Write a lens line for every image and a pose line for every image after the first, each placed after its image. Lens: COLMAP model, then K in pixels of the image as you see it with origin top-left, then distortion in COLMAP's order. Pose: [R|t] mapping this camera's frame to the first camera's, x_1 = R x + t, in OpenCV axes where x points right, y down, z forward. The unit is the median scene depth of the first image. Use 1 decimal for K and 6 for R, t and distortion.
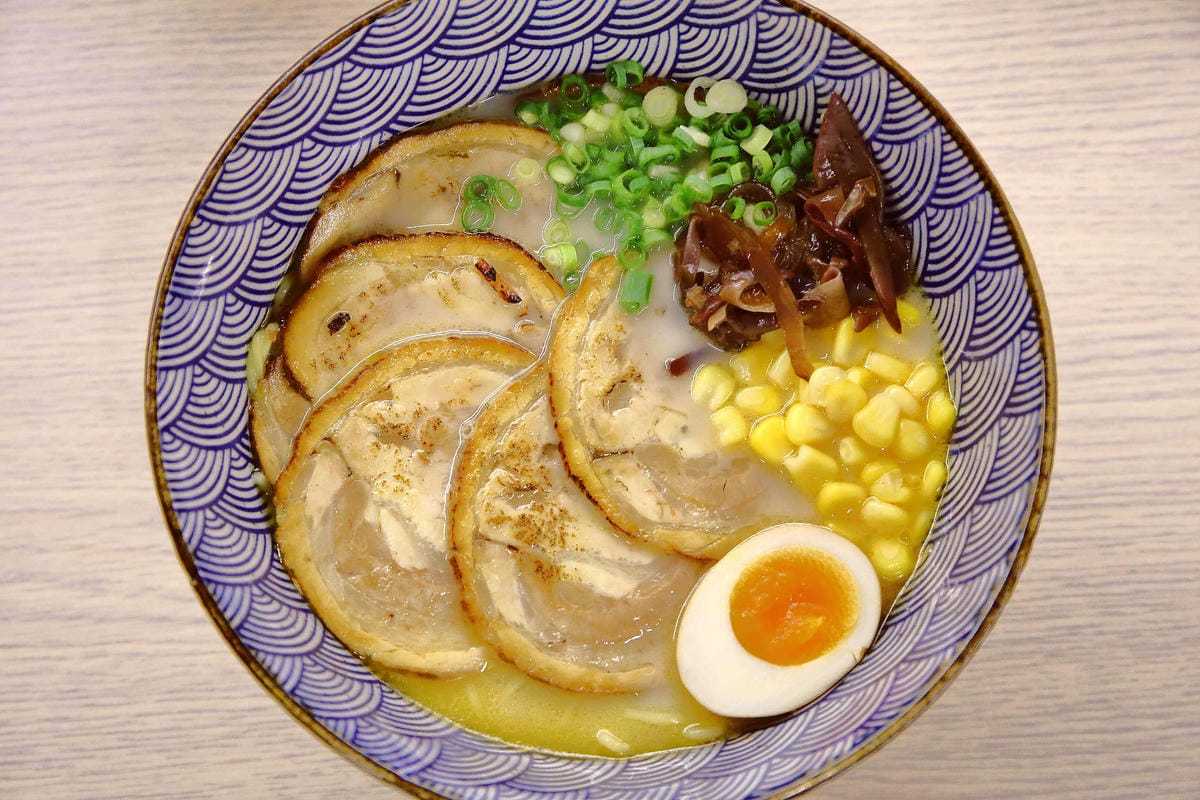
lens RADIAL K [[2078.1, 0, 600.0], [0, 2078.1, 400.0], [0, 0, 1]] dist [0.012415, 0.253068]
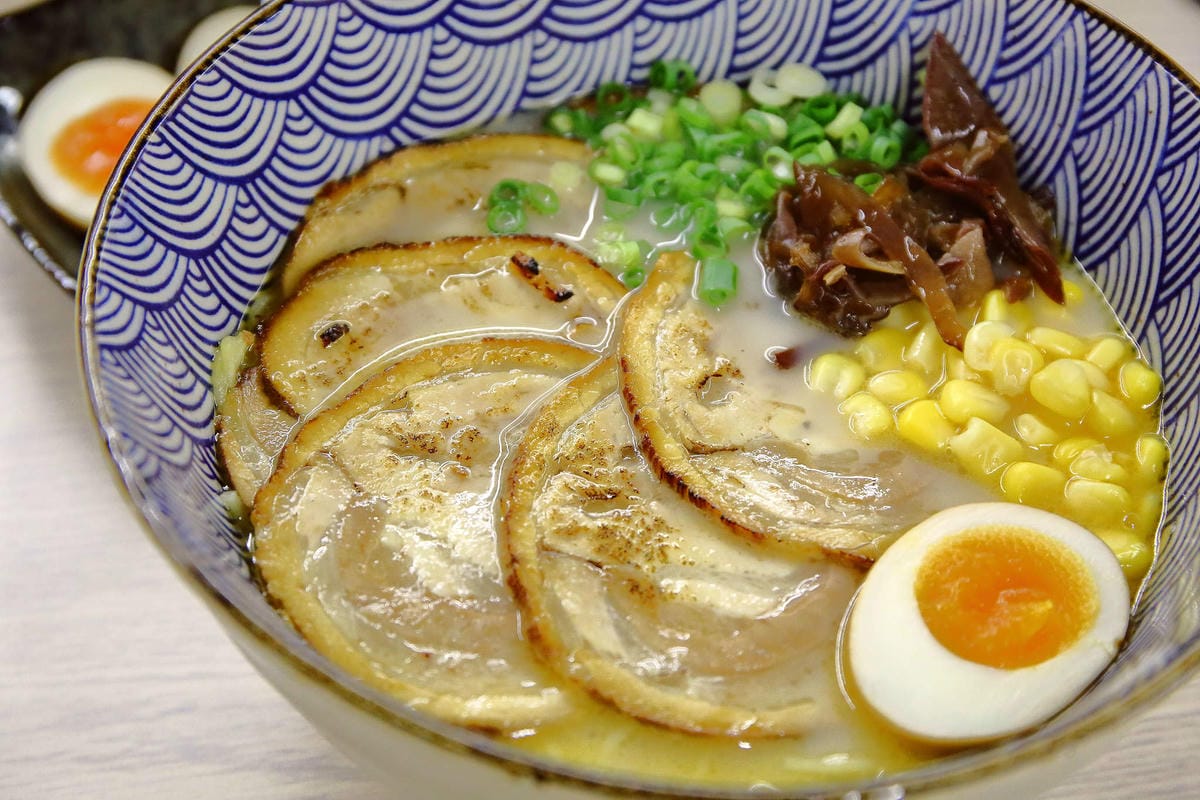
lens RADIAL K [[1976.8, 0, 600.0], [0, 1976.8, 400.0], [0, 0, 1]] dist [-0.011088, 0.174075]
pose [[0.995189, -0.051116, 0.083583, -0.091945], [0.084585, 0.878760, -0.469709, 0.332711], [-0.049439, 0.474520, 0.878855, 0.379900]]
